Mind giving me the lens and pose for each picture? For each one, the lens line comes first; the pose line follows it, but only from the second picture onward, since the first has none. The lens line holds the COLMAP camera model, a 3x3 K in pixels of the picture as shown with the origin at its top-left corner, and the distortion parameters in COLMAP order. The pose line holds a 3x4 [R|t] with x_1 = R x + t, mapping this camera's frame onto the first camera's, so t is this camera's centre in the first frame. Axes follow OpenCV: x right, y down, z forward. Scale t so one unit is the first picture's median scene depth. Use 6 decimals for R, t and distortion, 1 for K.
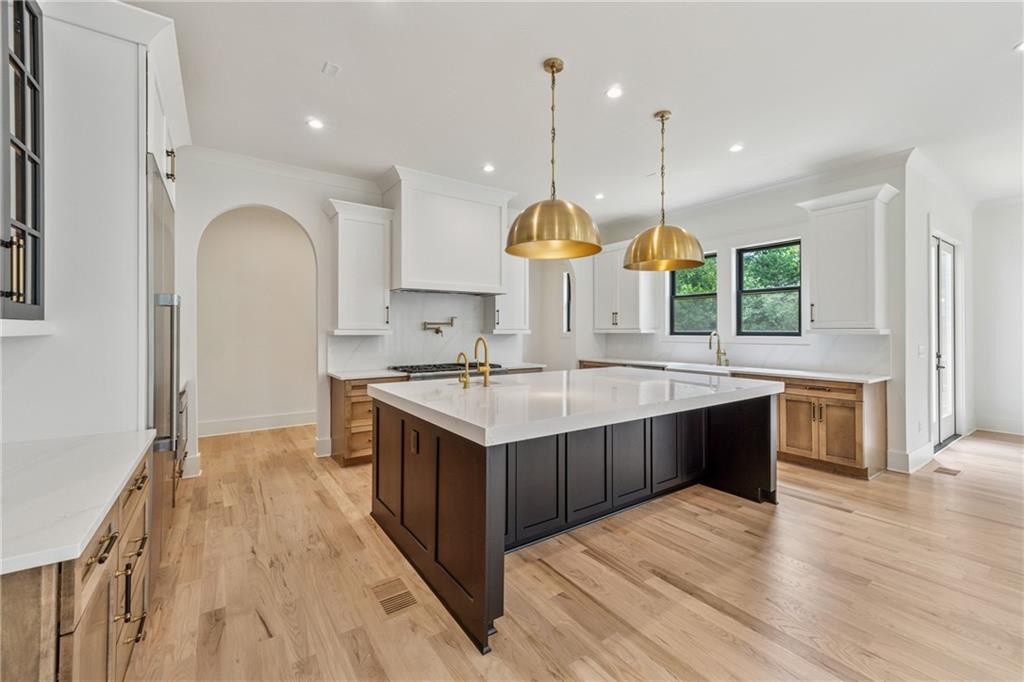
lens RADIAL K [[425.7, 0, 519.1], [0, 425.7, 327.9], [0, 0, 1]] dist [0.004275, 0.000414]
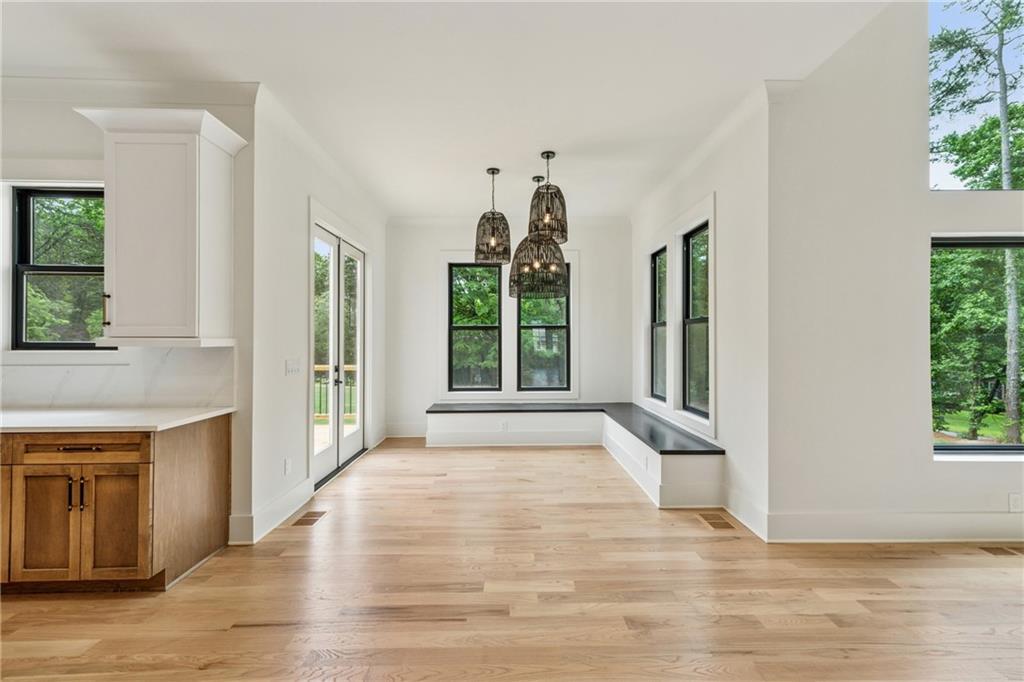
lens RADIAL K [[425.7, 0, 518.5], [0, 425.7, 337.9], [0, 0, 1]] dist [0.004275, 0.000414]
pose [[0.556831, 0.007593, 0.830591, 0.562510], [-0.007570, 0.999963, -0.004067, 0.001040], [-0.830591, -0.004023, 0.556868, 0.243198]]
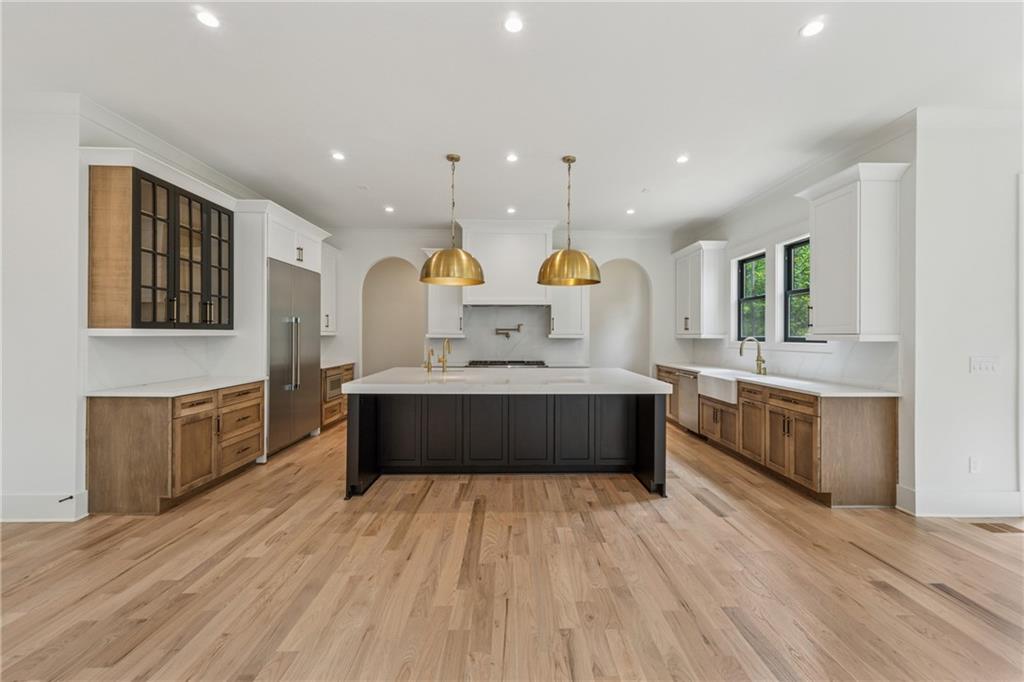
lens RADIAL K [[425.7, 0, 516.5], [0, 425.7, 333.6], [0, 0, 1]] dist [0.004275, 0.000414]
pose [[0.828857, 0.001647, -0.559457, 0.733107], [-0.001051, 0.999998, 0.001386, -0.000162], [0.559459, -0.000561, 0.828858, -0.078773]]
